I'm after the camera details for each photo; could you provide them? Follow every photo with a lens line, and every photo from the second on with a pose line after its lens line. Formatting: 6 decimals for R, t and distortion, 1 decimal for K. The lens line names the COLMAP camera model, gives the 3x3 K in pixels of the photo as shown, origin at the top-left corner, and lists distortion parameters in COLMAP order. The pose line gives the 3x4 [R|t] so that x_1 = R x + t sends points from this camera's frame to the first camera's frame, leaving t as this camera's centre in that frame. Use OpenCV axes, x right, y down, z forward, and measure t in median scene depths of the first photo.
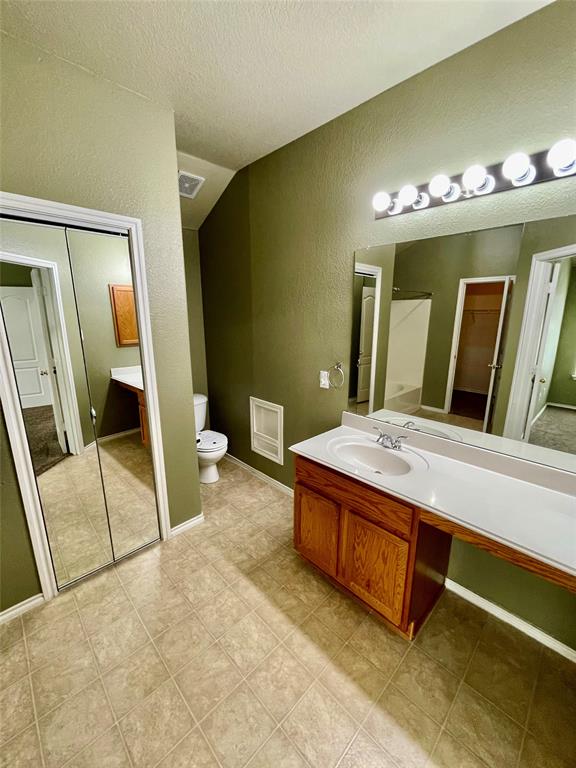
lens RADIAL K [[312.2, 0, 288.0], [0, 312.2, 384.0], [0, 0, 1]] dist [0.001309, -0.000440]
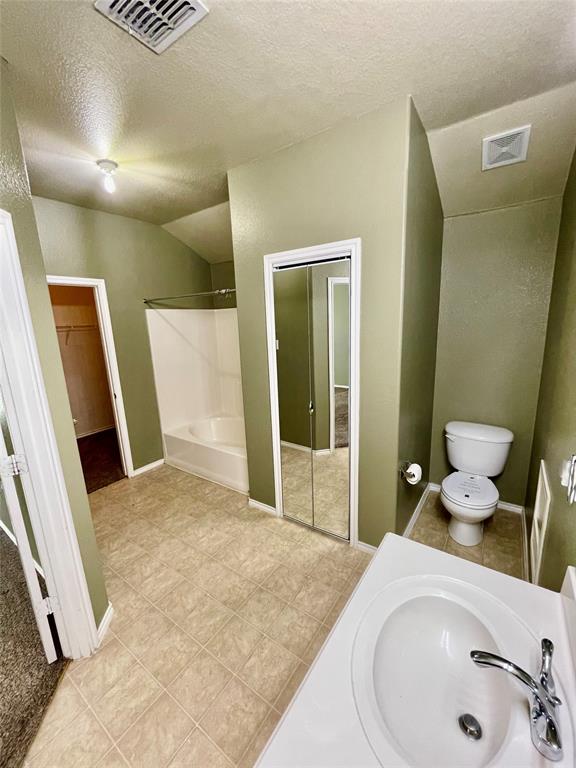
lens RADIAL K [[312.2, 0, 288.0], [0, 312.2, 384.0], [0, 0, 1]] dist [0.001309, -0.000440]
pose [[0.176506, 0.183757, -0.966995, 0.574219], [-0.182046, 0.971565, 0.151396, -0.166621], [0.967318, 0.149316, 0.204939, 0.625510]]
